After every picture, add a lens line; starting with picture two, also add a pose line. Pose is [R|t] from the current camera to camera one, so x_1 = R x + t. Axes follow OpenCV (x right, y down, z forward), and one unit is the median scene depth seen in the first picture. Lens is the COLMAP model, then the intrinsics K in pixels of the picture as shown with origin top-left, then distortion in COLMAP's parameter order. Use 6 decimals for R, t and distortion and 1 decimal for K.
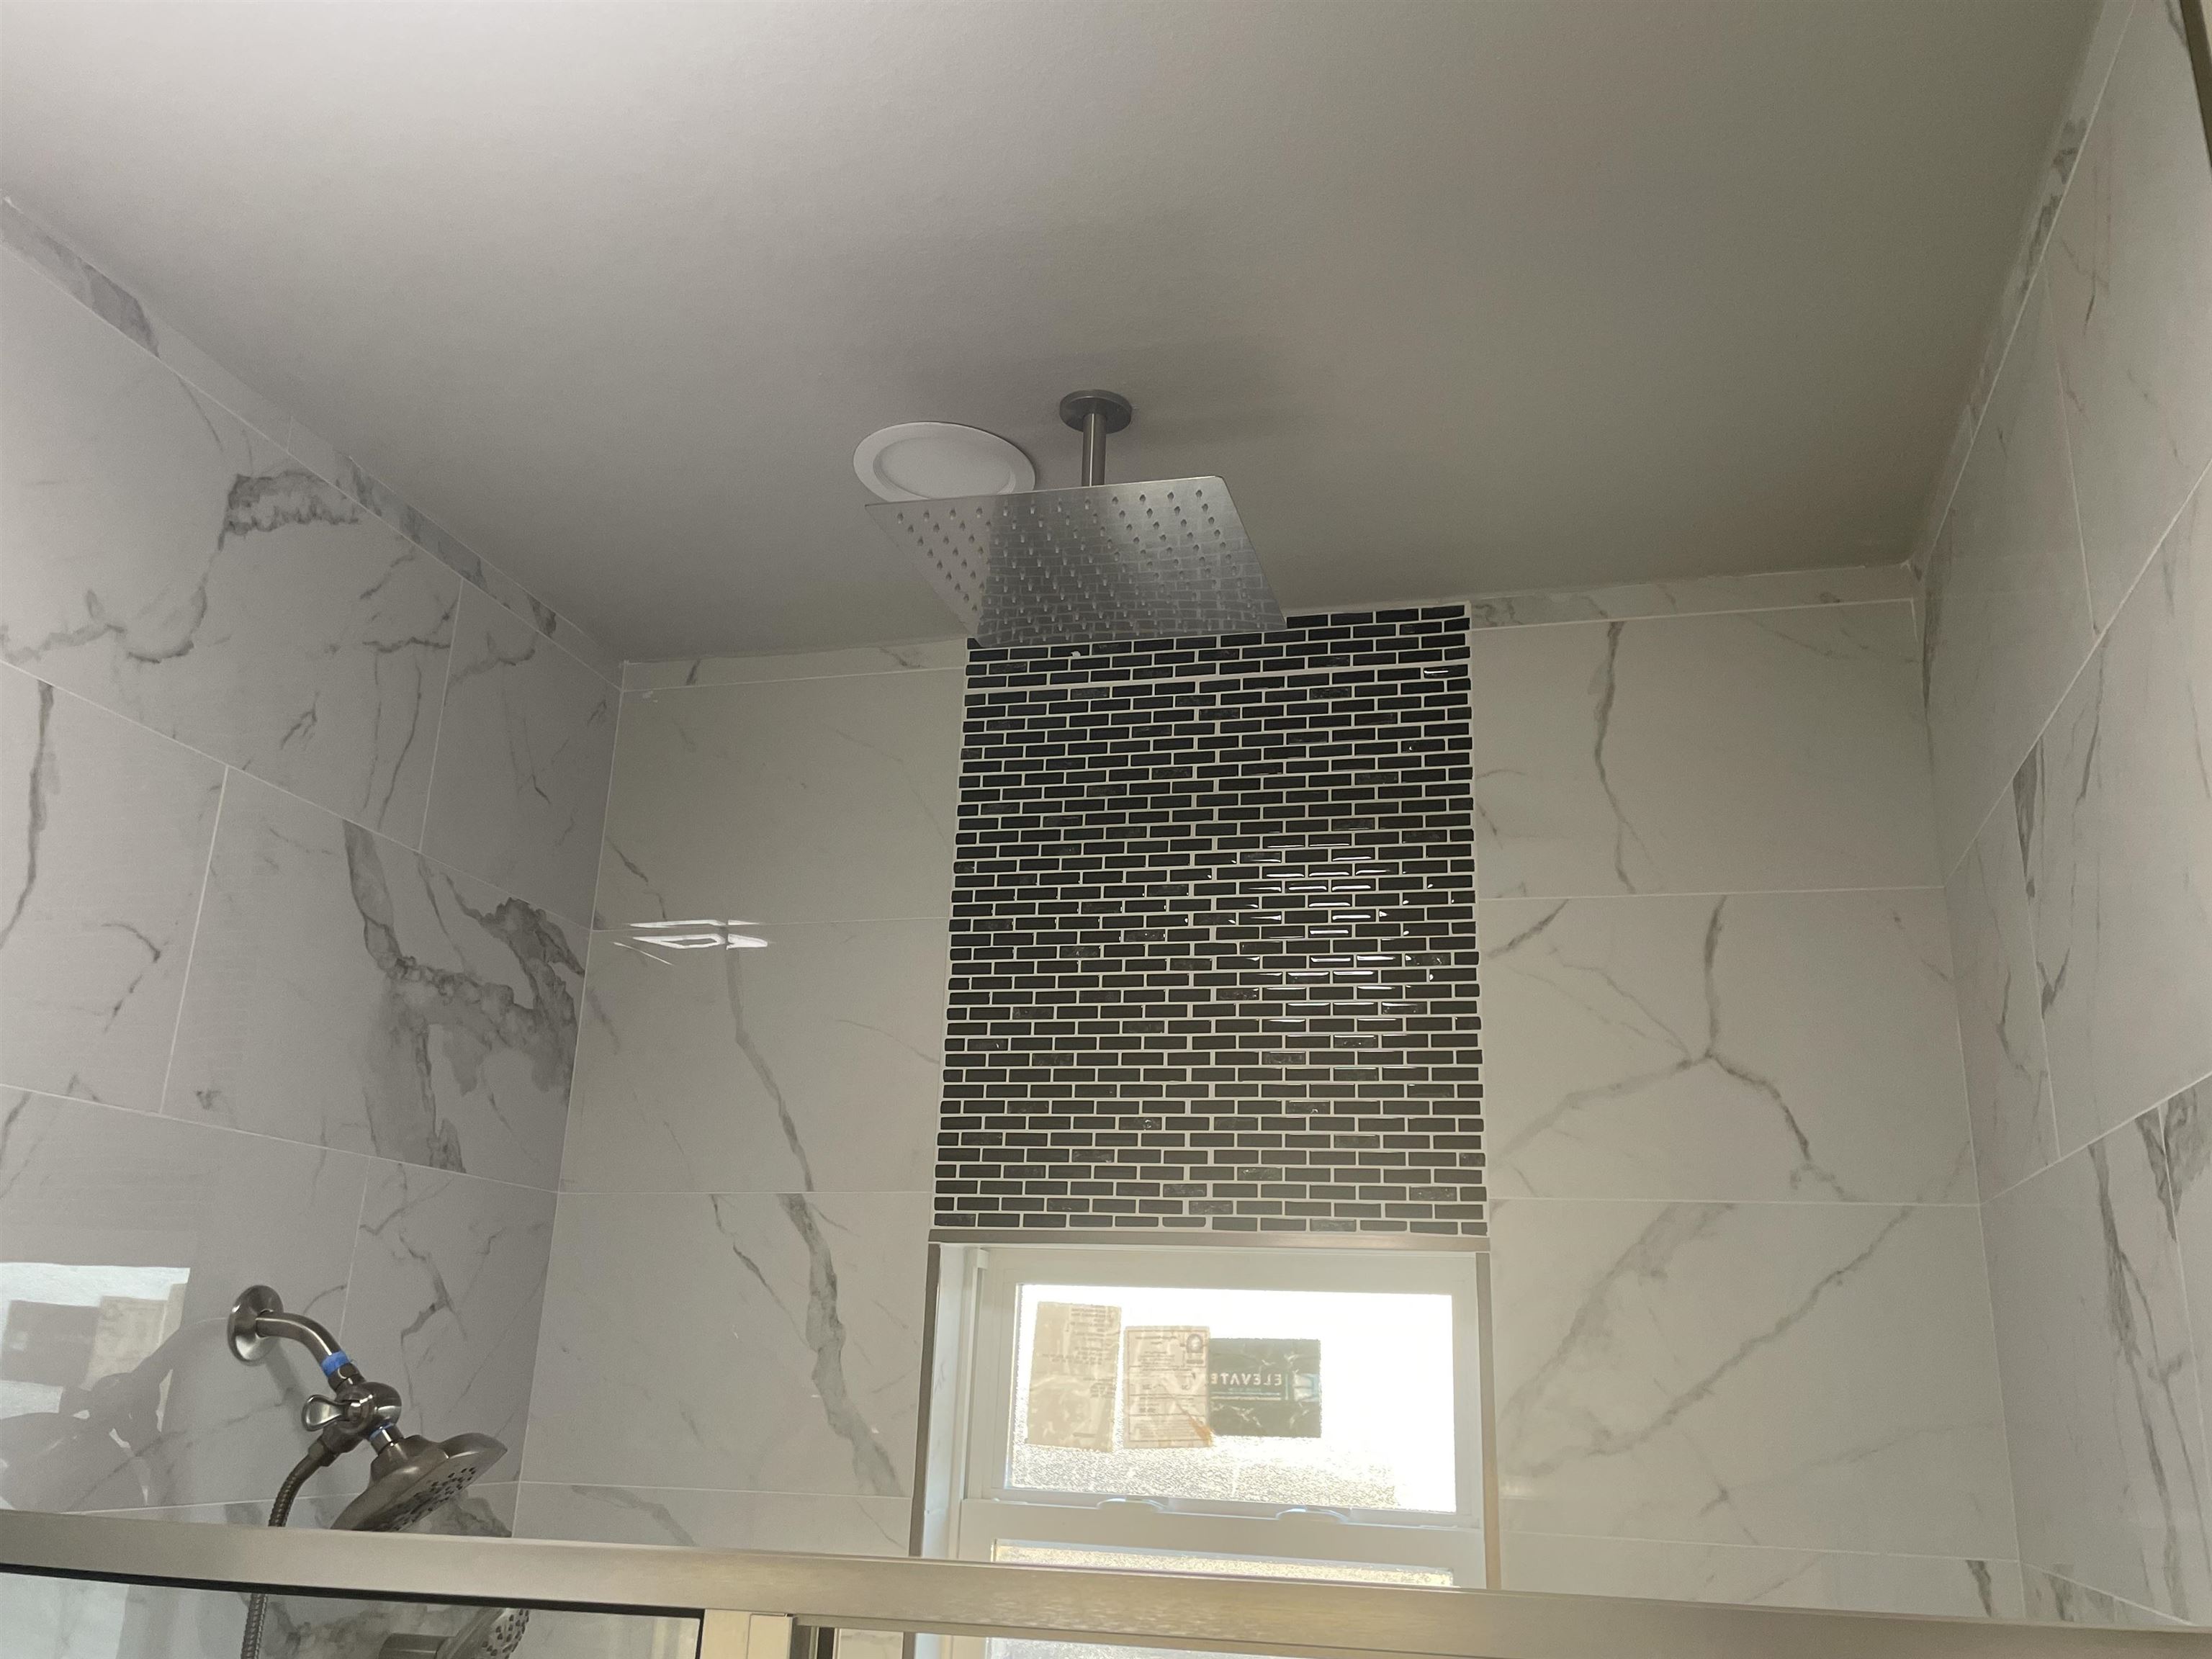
lens RADIAL K [[1780.2, 0, 1106.0], [0, 1780.2, 829.5], [0, 0, 1]] dist [0.090898, -0.116522]
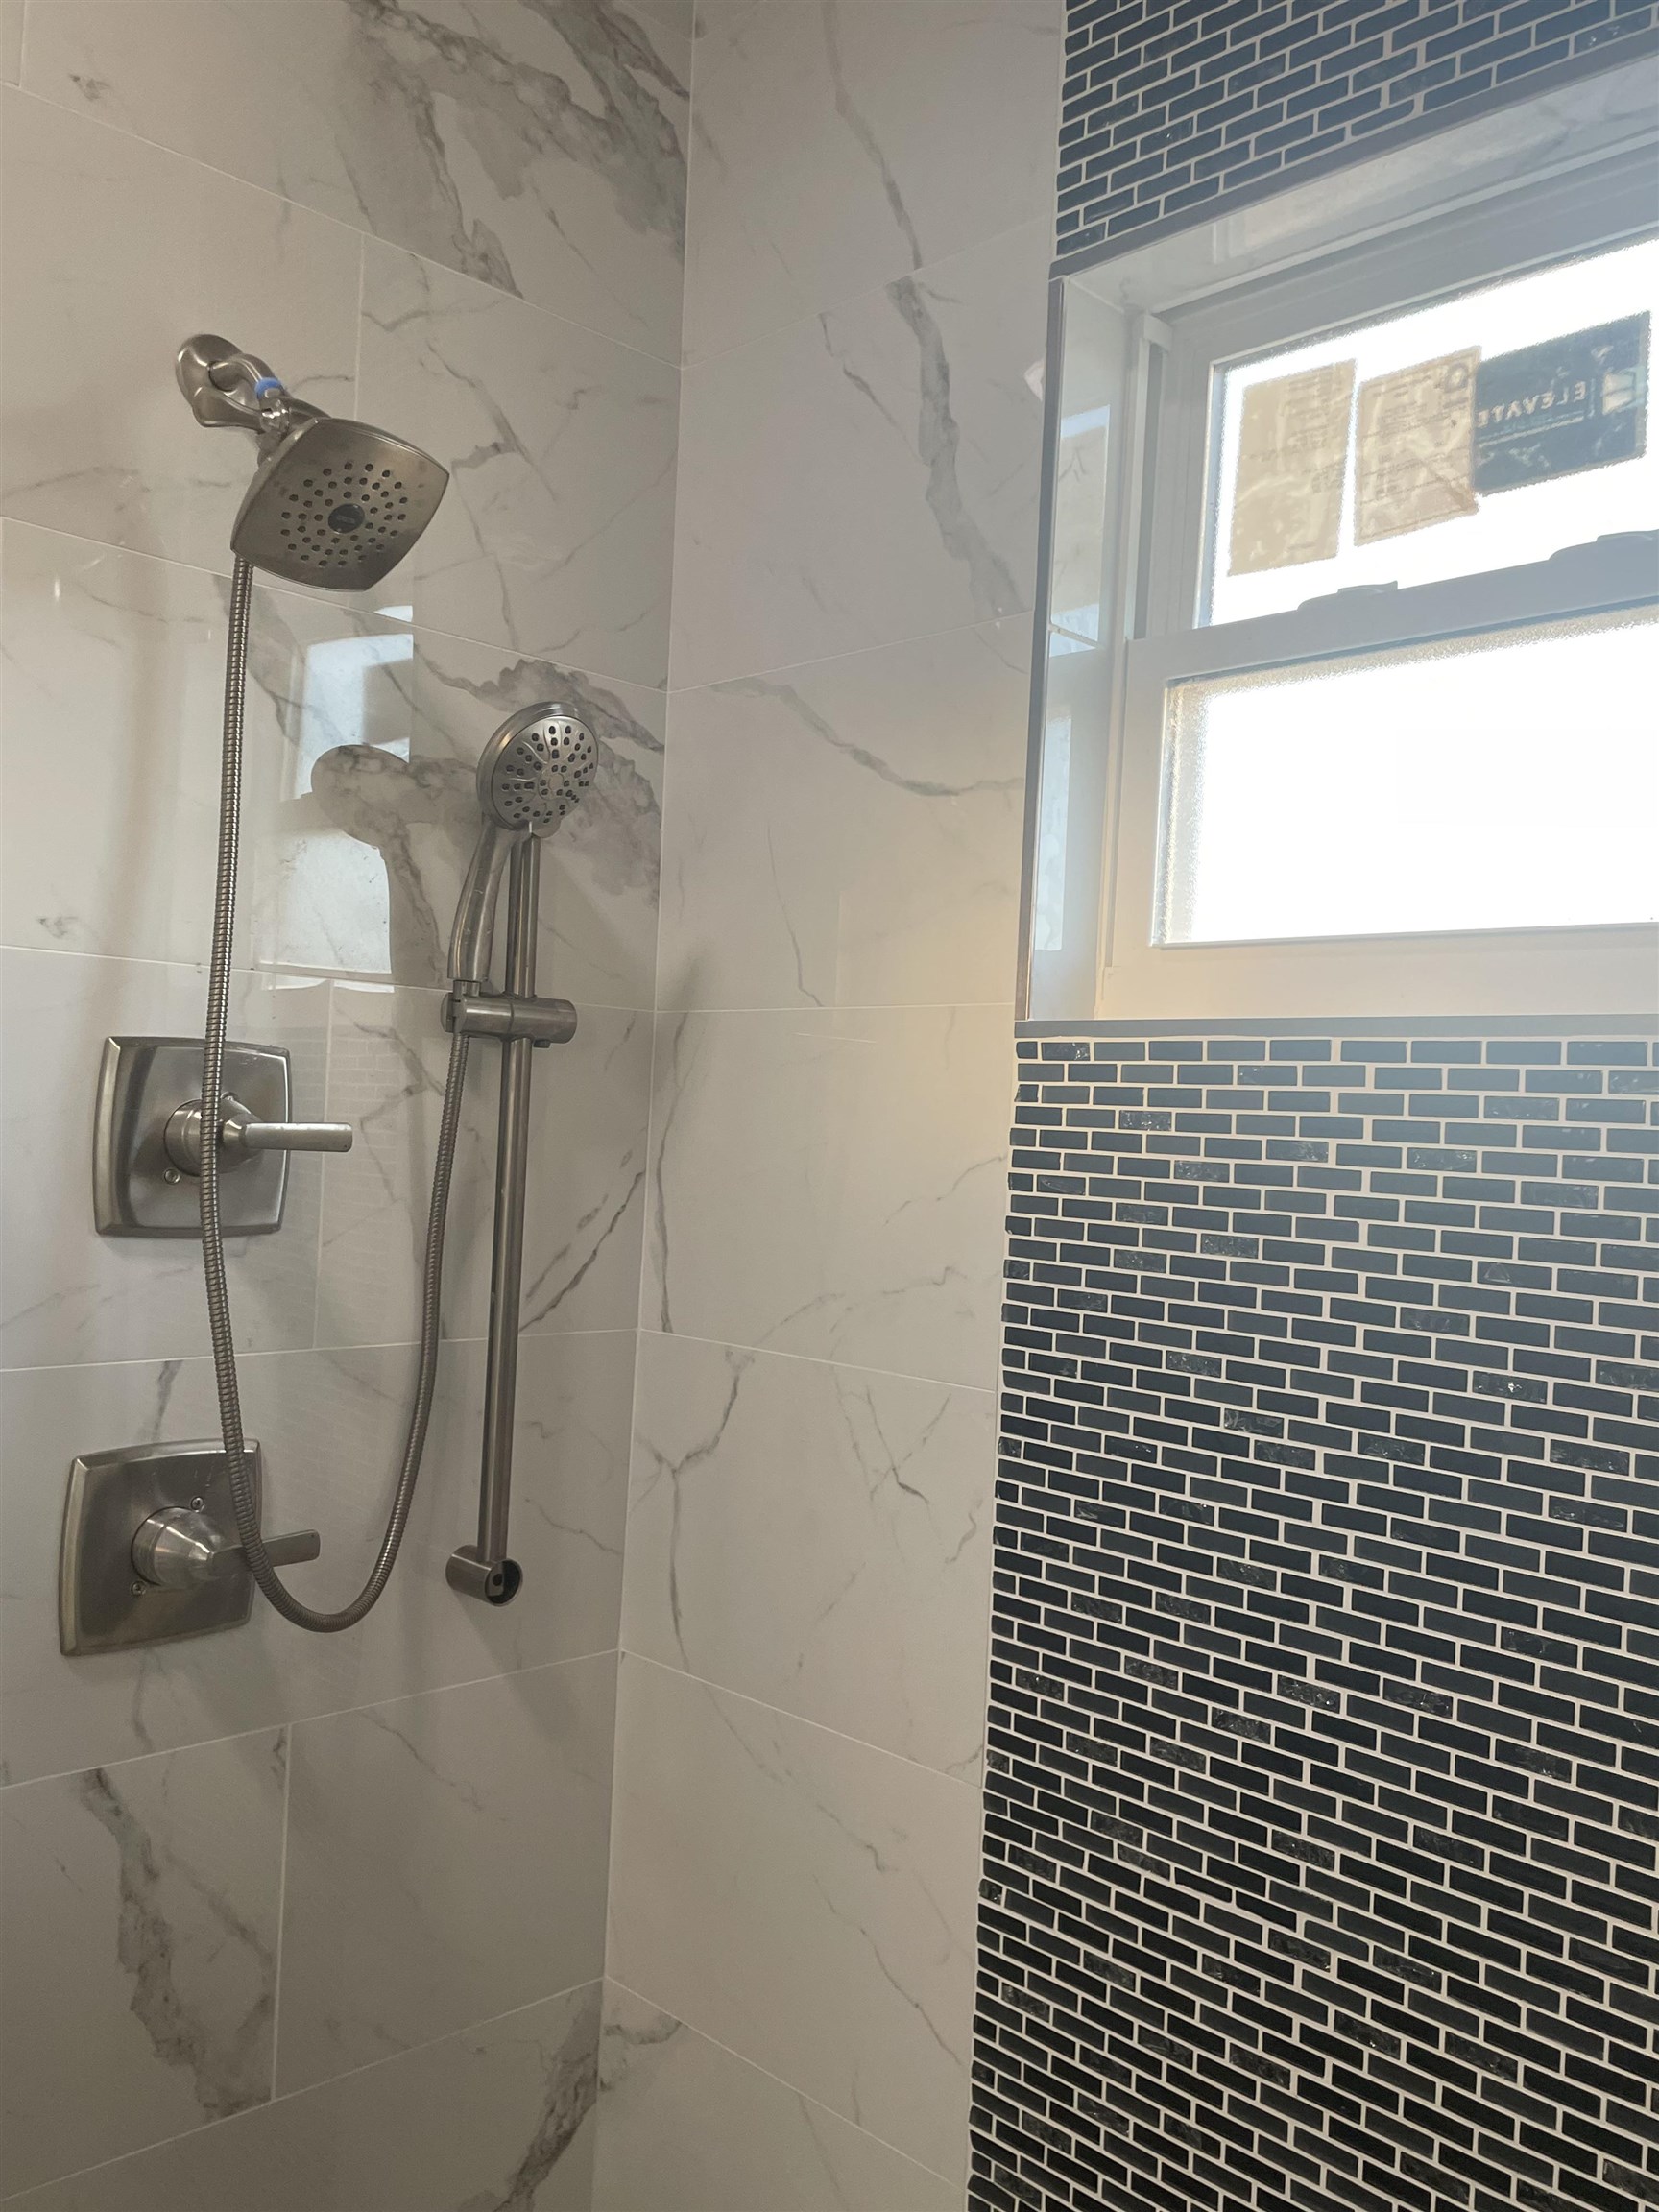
lens RADIAL K [[1780.2, 0, 829.5], [0, 1780.2, 1106.0], [0, 0, 1]] dist [0.090898, -0.116522]
pose [[0.863375, 0.005653, -0.504531, 0.191255], [0.137257, 0.959596, 0.245632, 0.352236], [0.485535, -0.281323, 0.827716, 0.251176]]
